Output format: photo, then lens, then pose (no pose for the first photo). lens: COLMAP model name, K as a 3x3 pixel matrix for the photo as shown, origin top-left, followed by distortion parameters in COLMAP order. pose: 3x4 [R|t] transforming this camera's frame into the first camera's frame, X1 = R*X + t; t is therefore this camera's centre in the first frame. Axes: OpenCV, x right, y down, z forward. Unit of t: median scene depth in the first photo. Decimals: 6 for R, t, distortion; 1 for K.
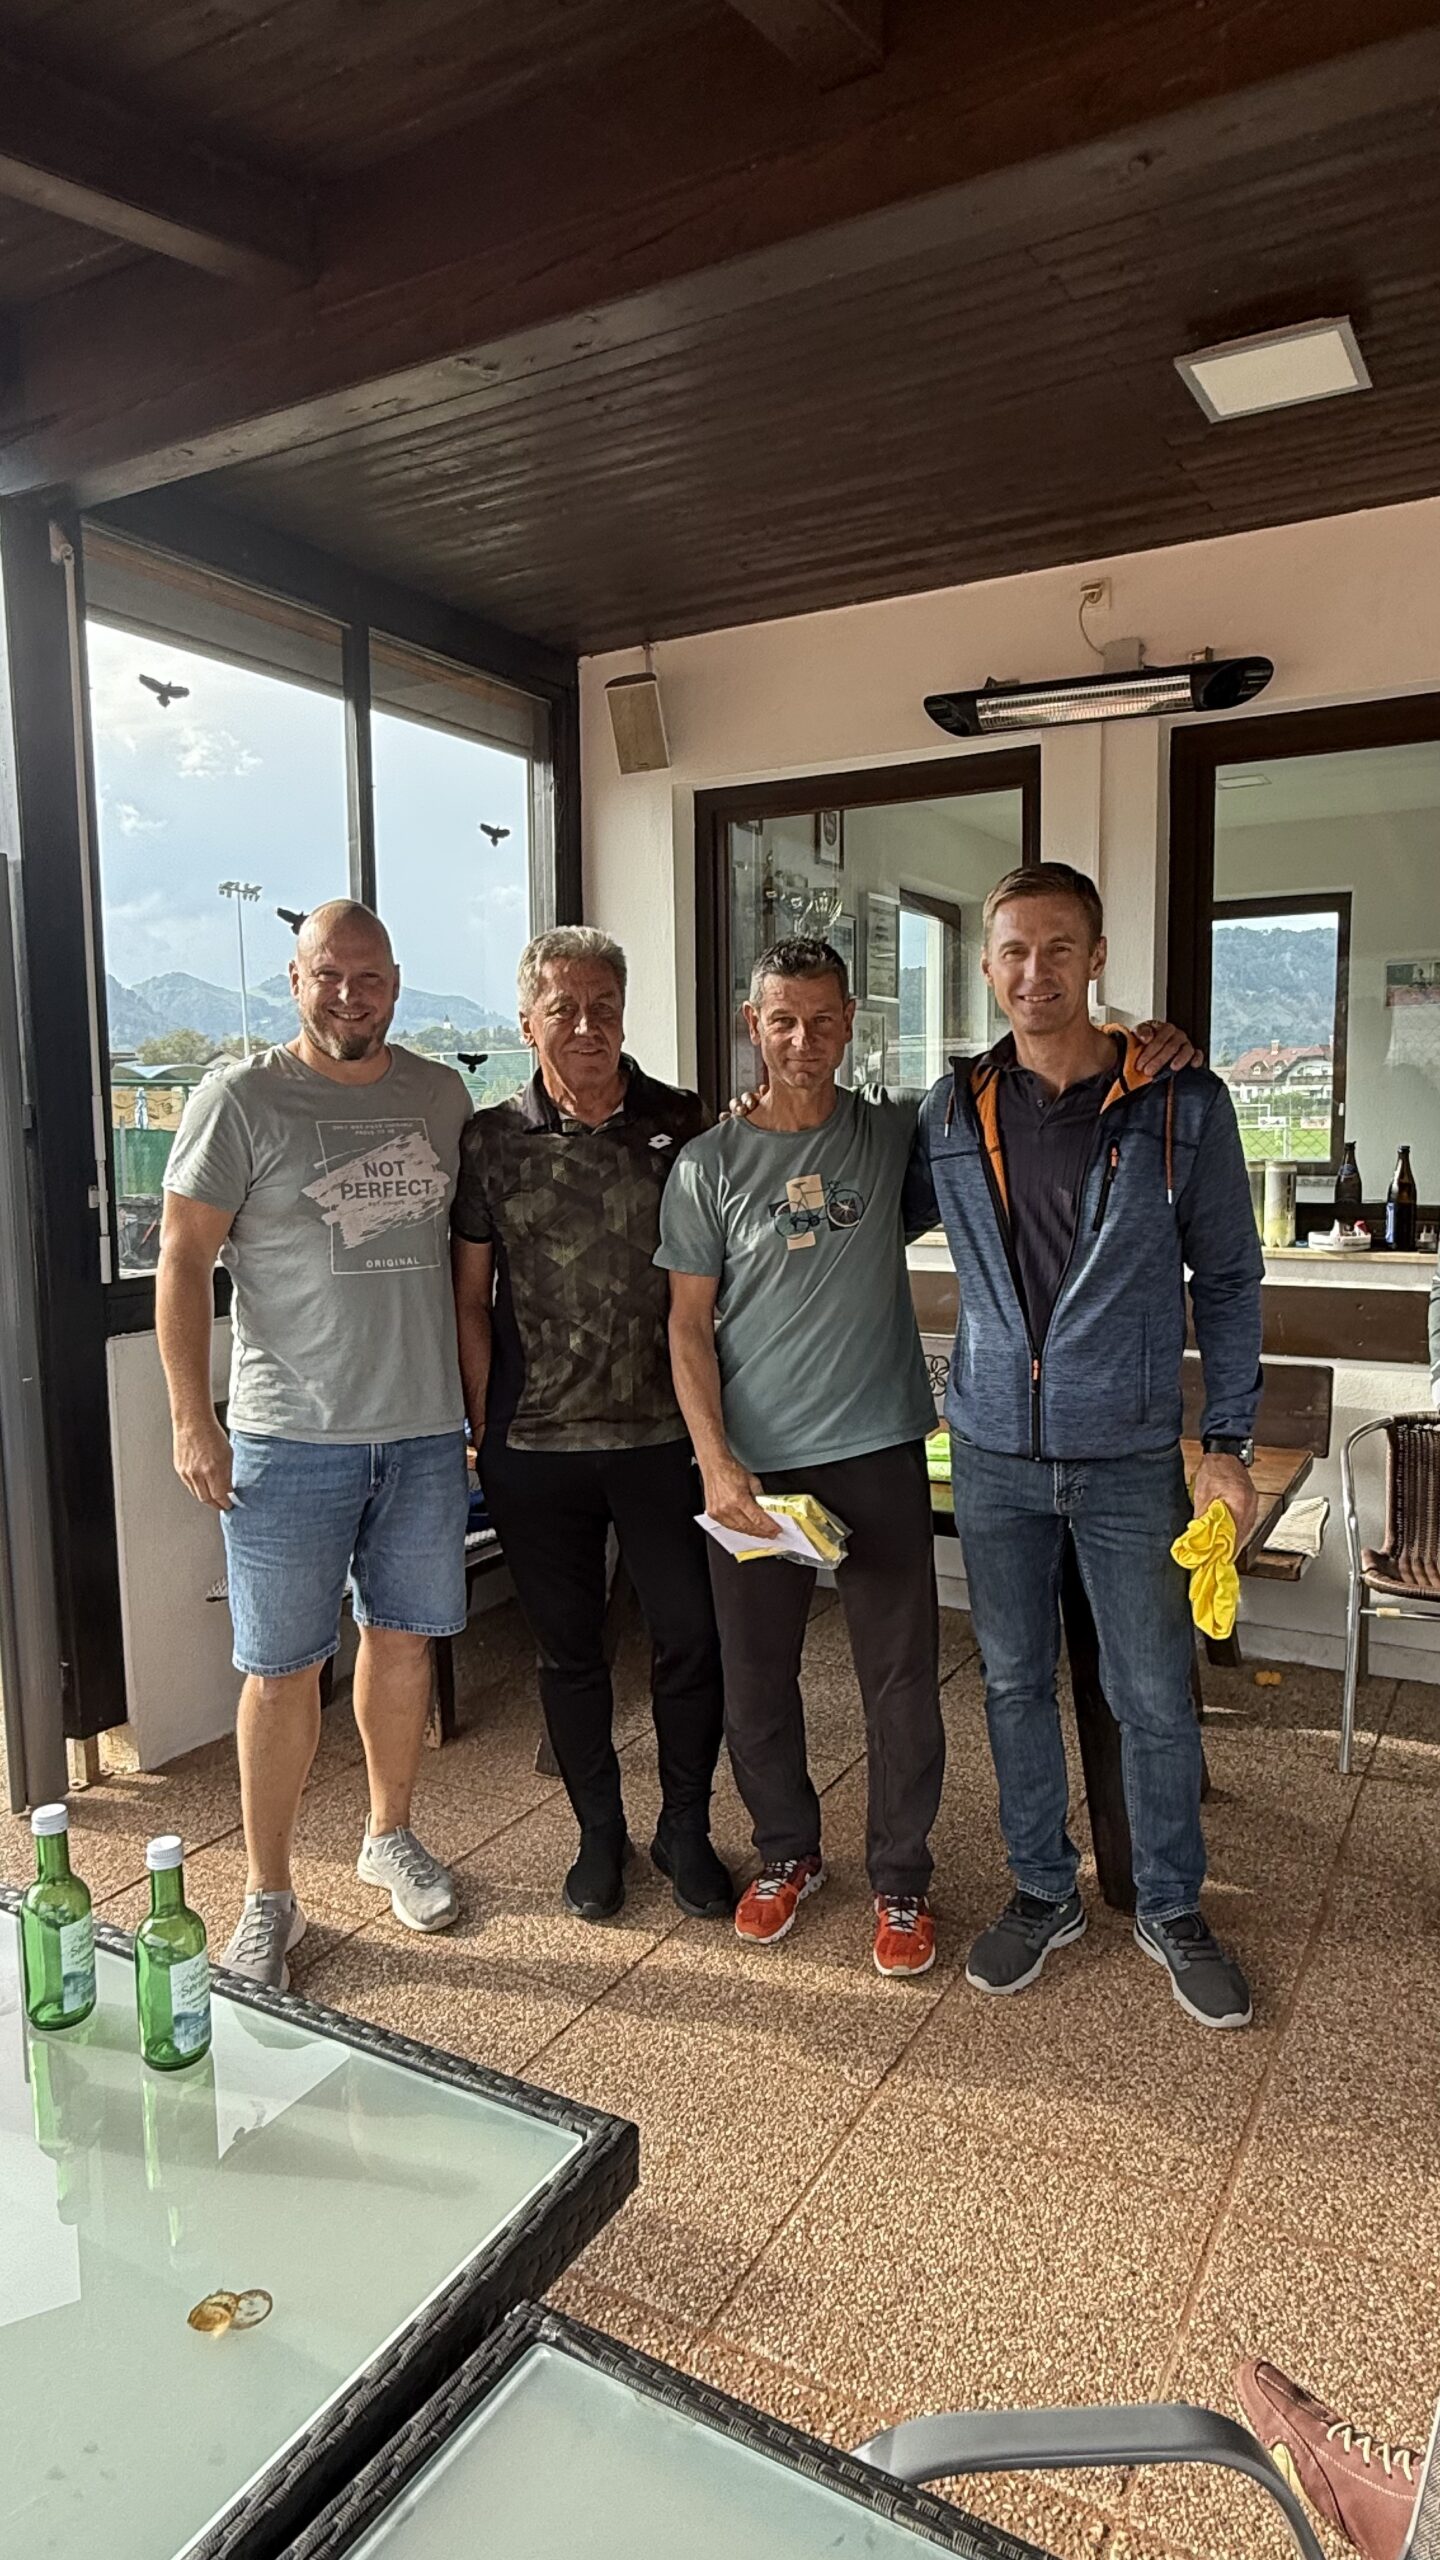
lens RADIAL K [[1522.1, 0, 720.2], [0, 1522.1, 1272.9], [0, 0, 1]] dist [-0.007076, 0.006068]
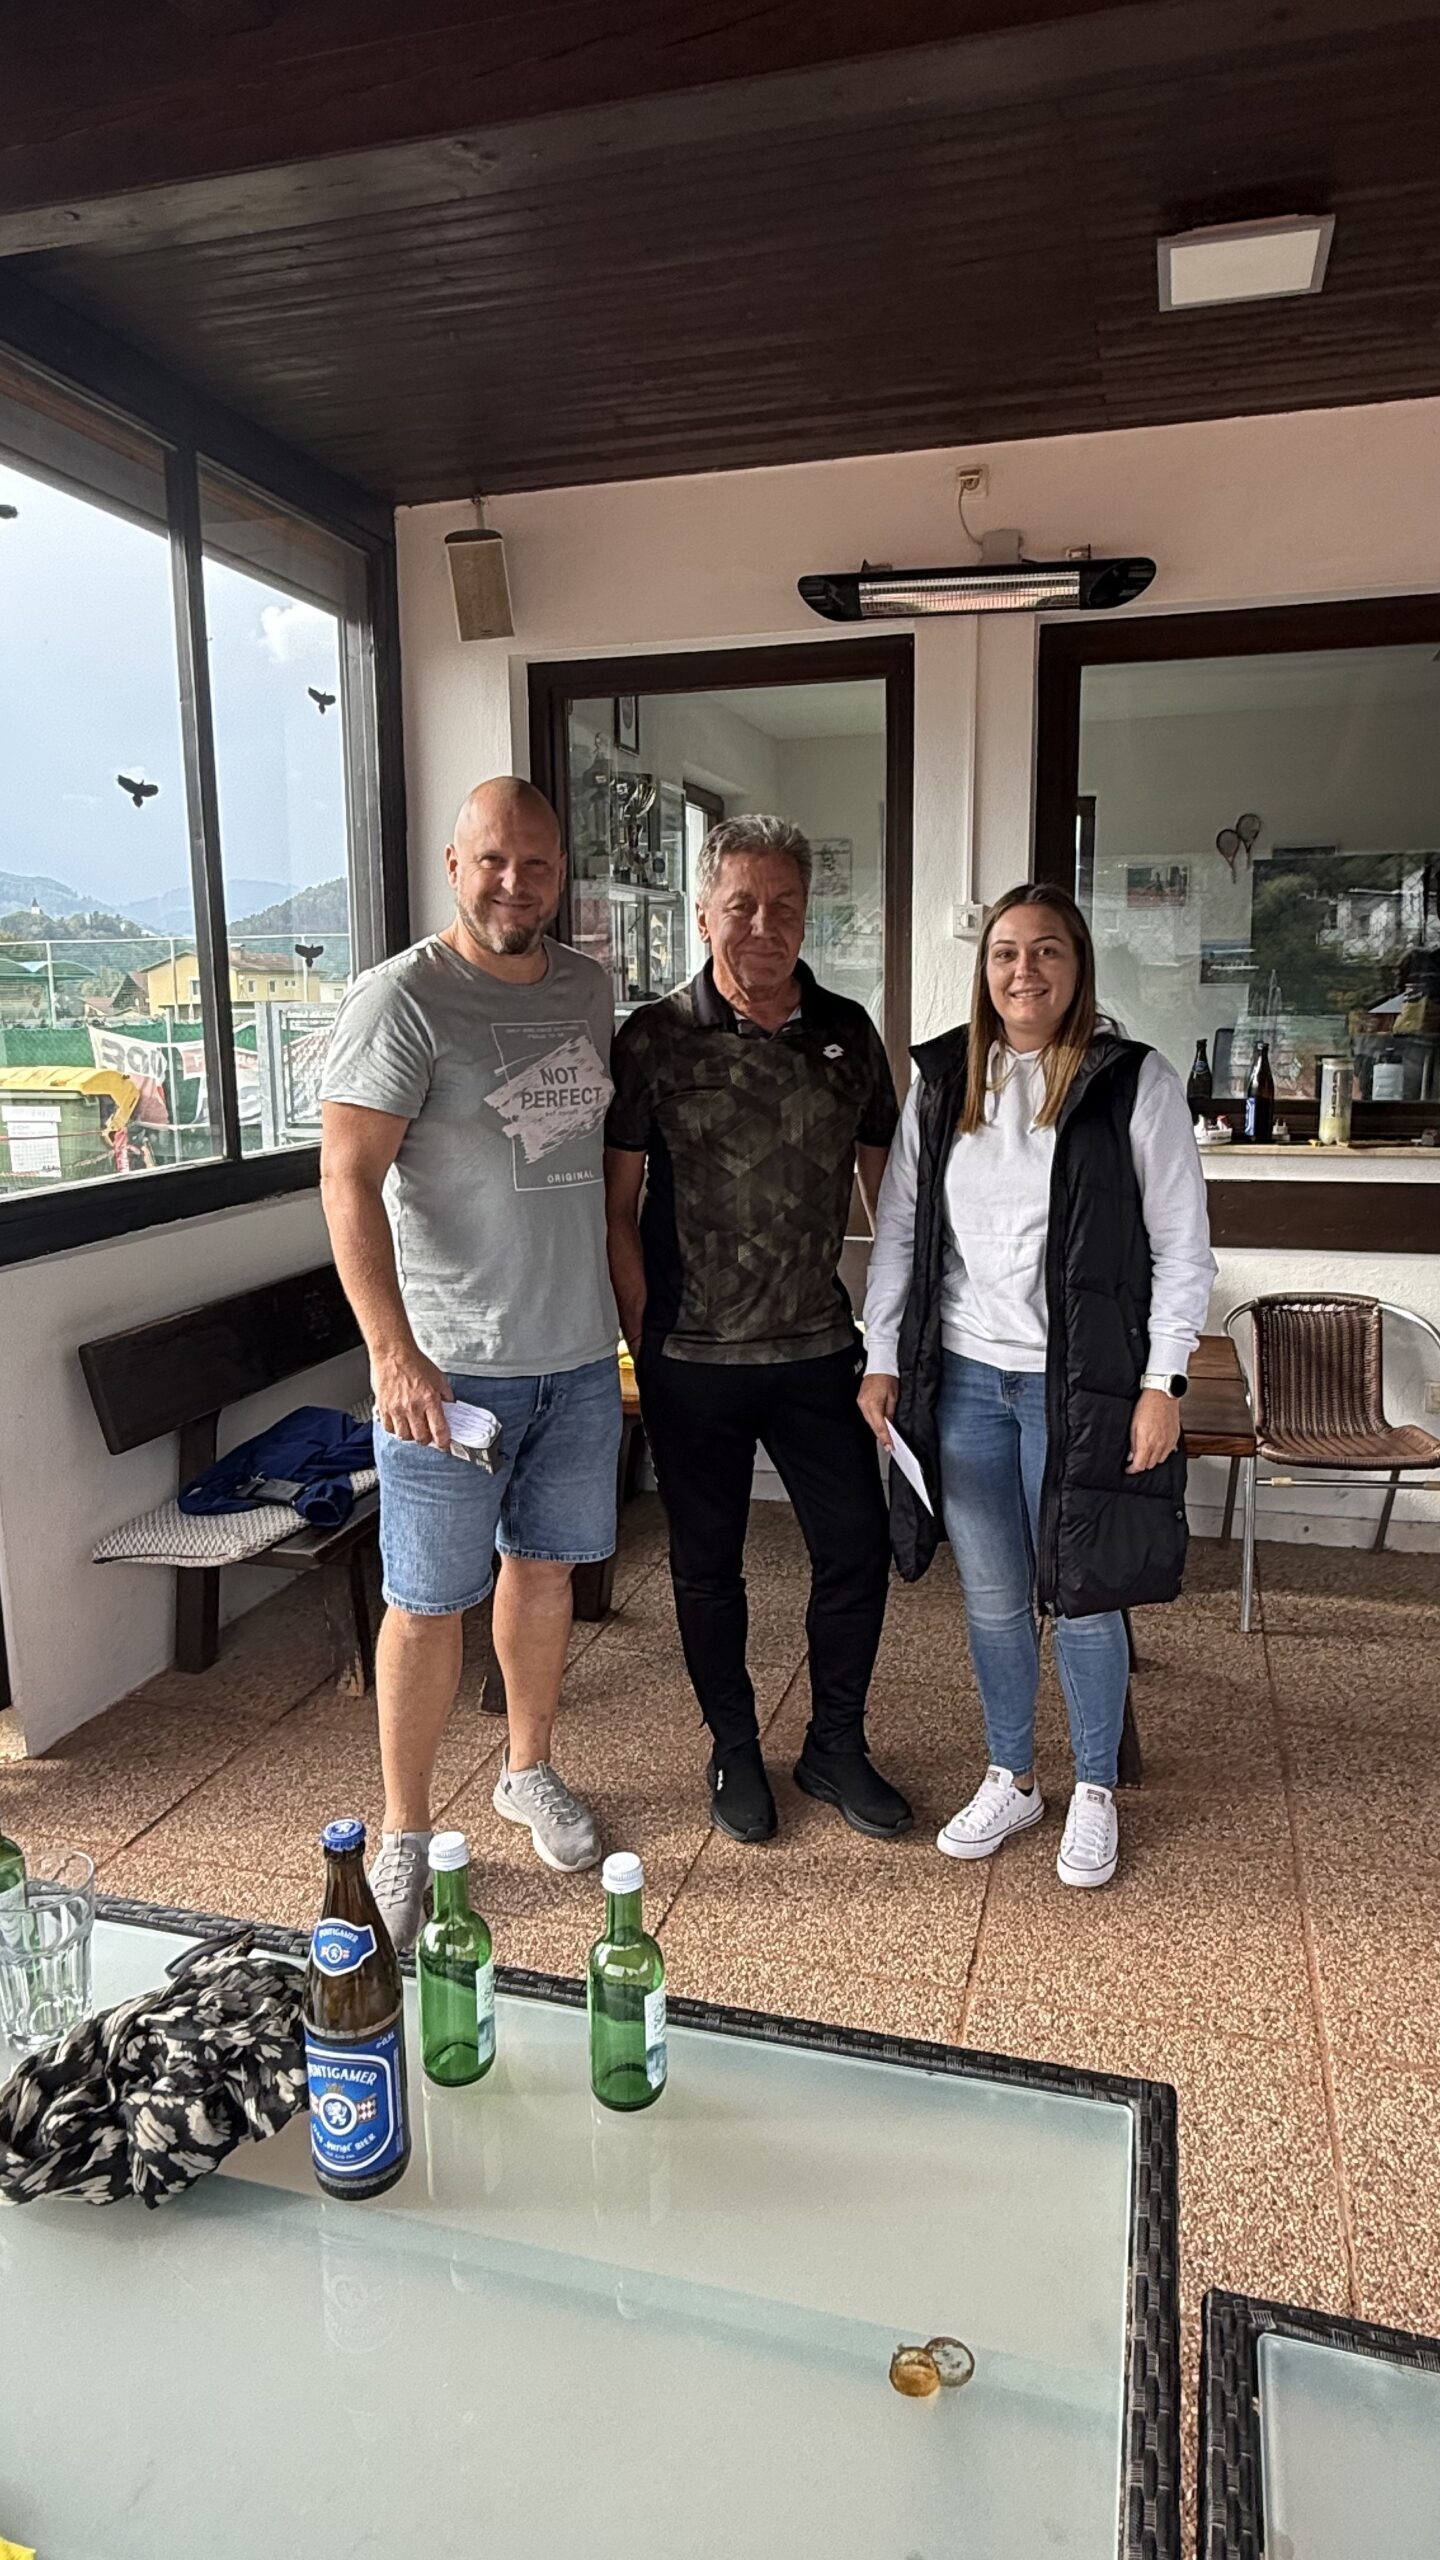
lens RADIAL K [[1522.1, 0, 723.1], [0, 1522.1, 1269.4], [0, 0, 1]] dist [-0.007076, 0.006068]
pose [[0.971563, -0.039426, 0.233475, -0.192350], [0.023997, 0.997358, 0.068562, -0.009199], [-0.235561, -0.061010, 0.969943, 0.060101]]
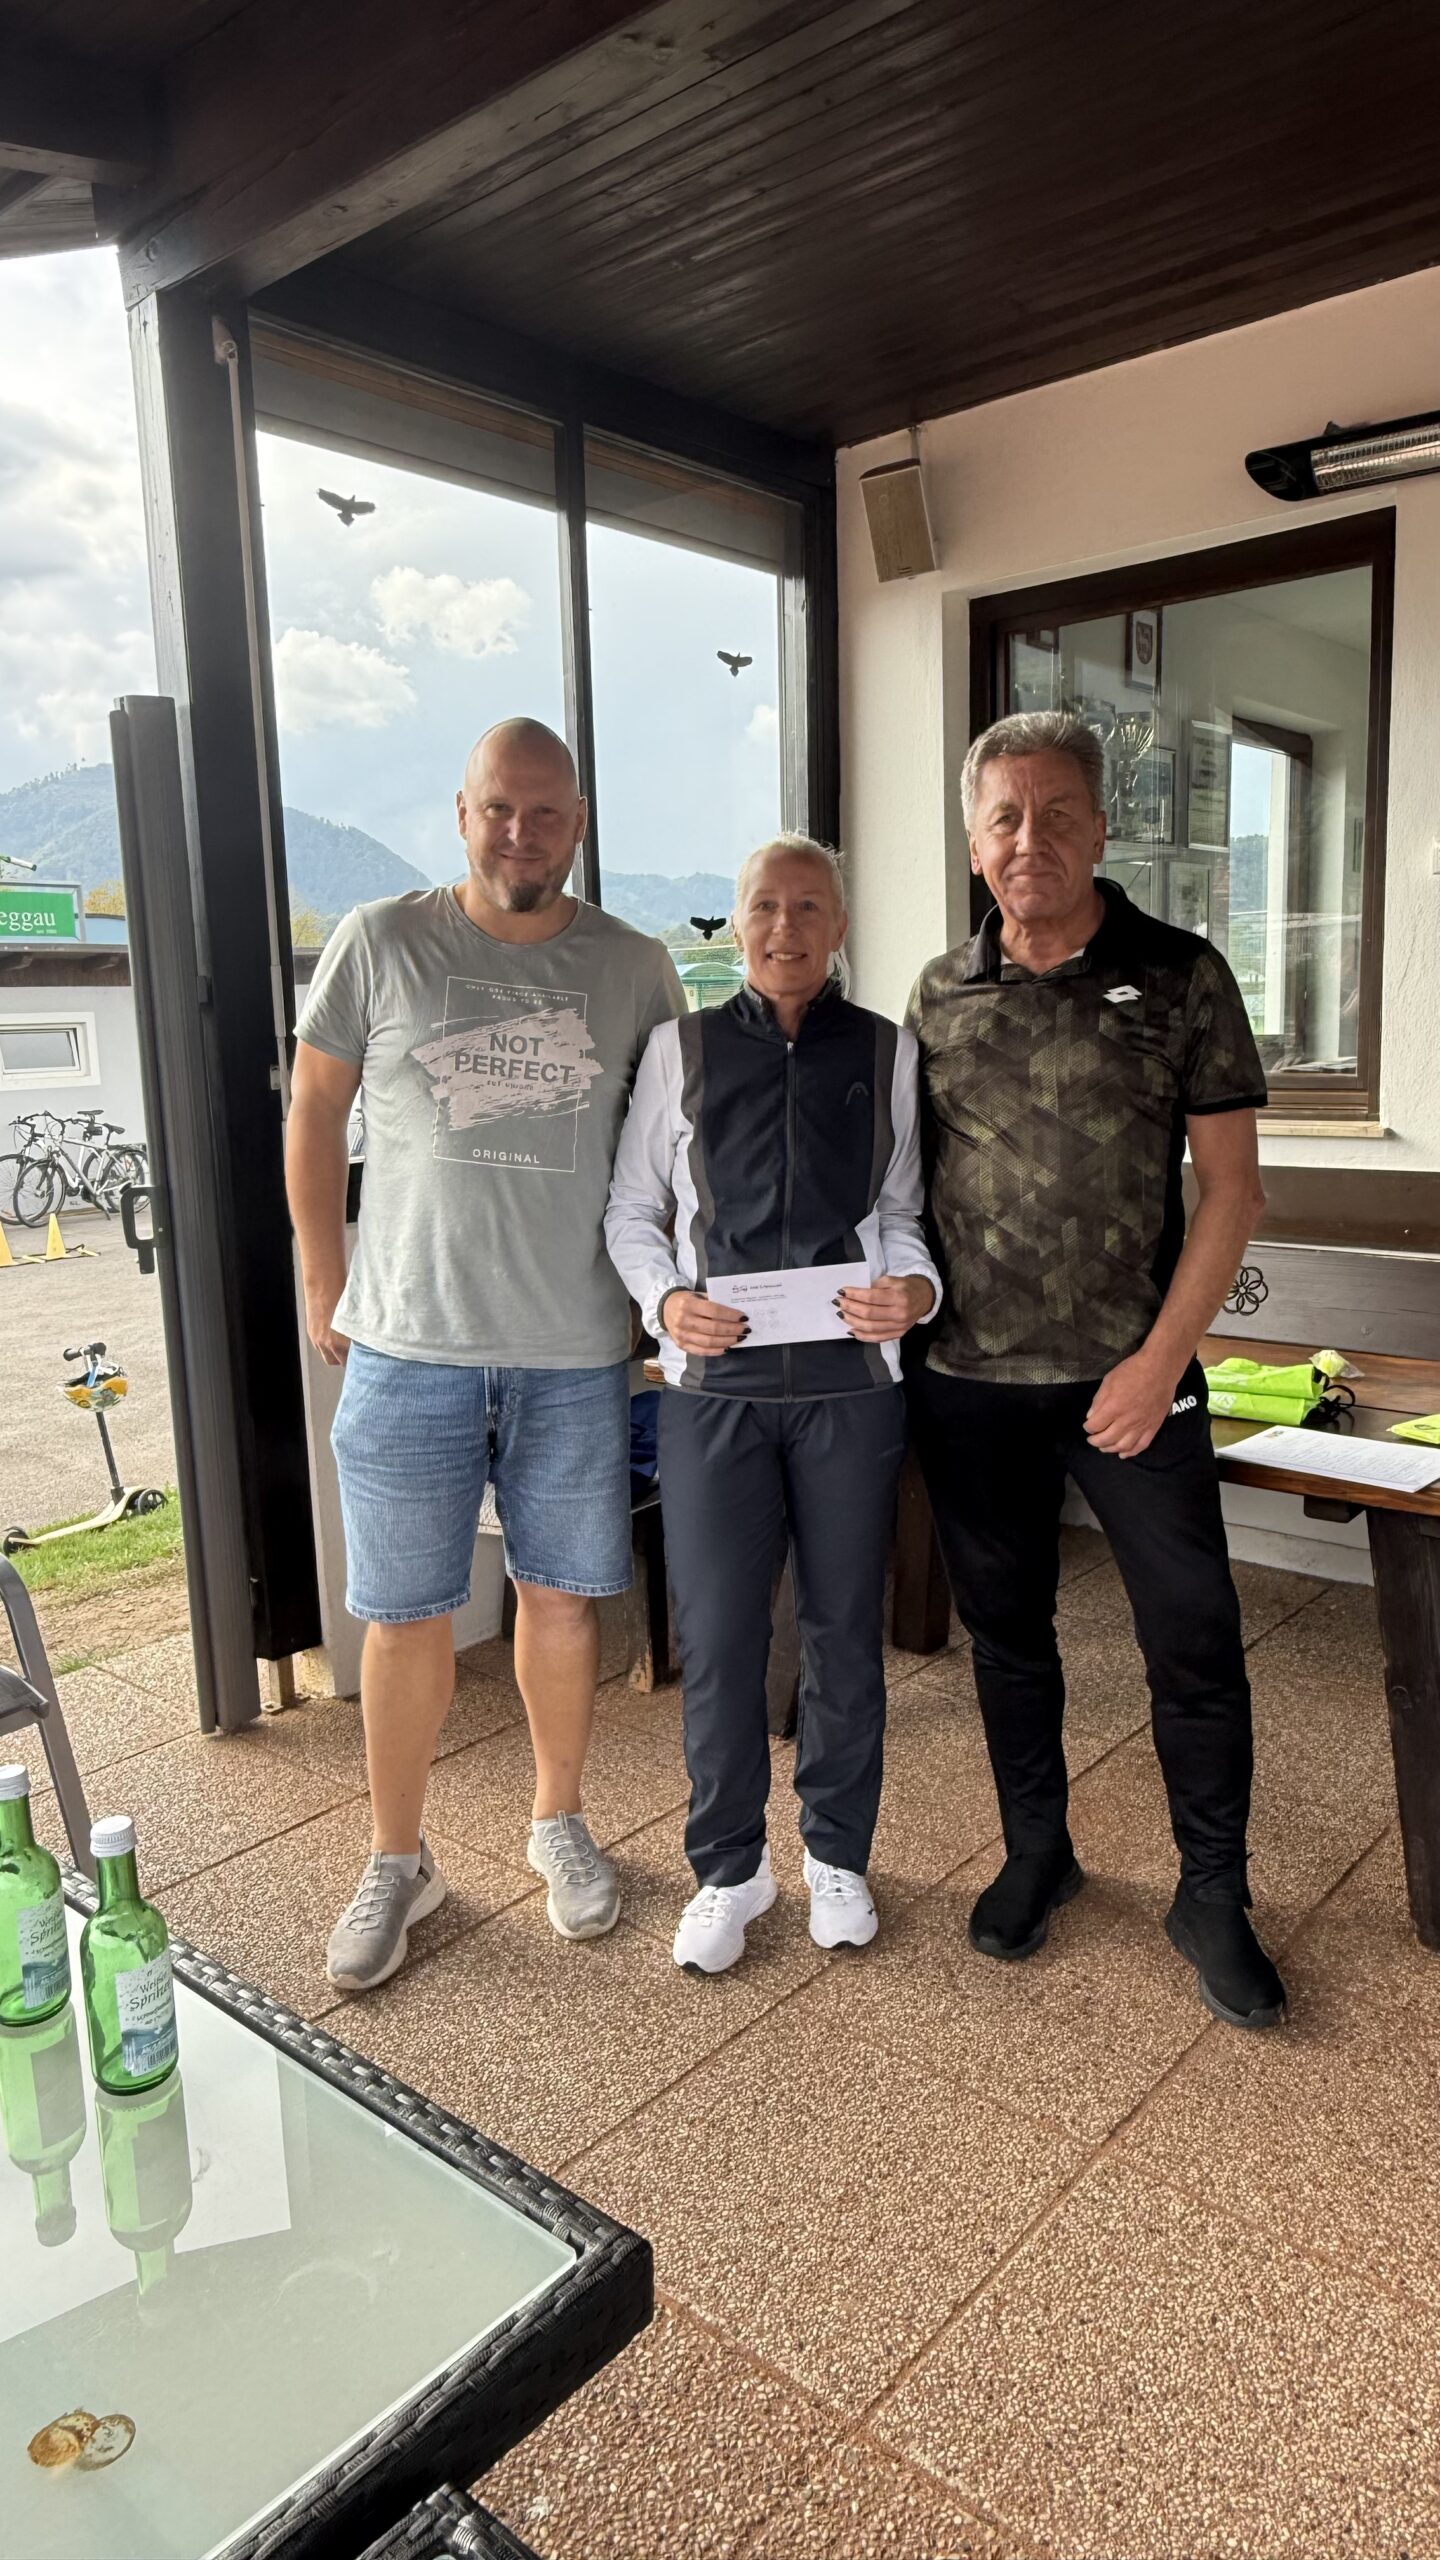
lens RADIAL K [[1632.7, 0, 725.2], [0, 1632.7, 1275.7], [0, 0, 1]] dist [-0.004005, 0.003892]
pose [[0.980461, 0.015139, -0.196128, 0.048484], [-0.003678, 0.998271, 0.058666, 0.010434], [0.196677, -0.056799, 0.978822, 0.085250]]
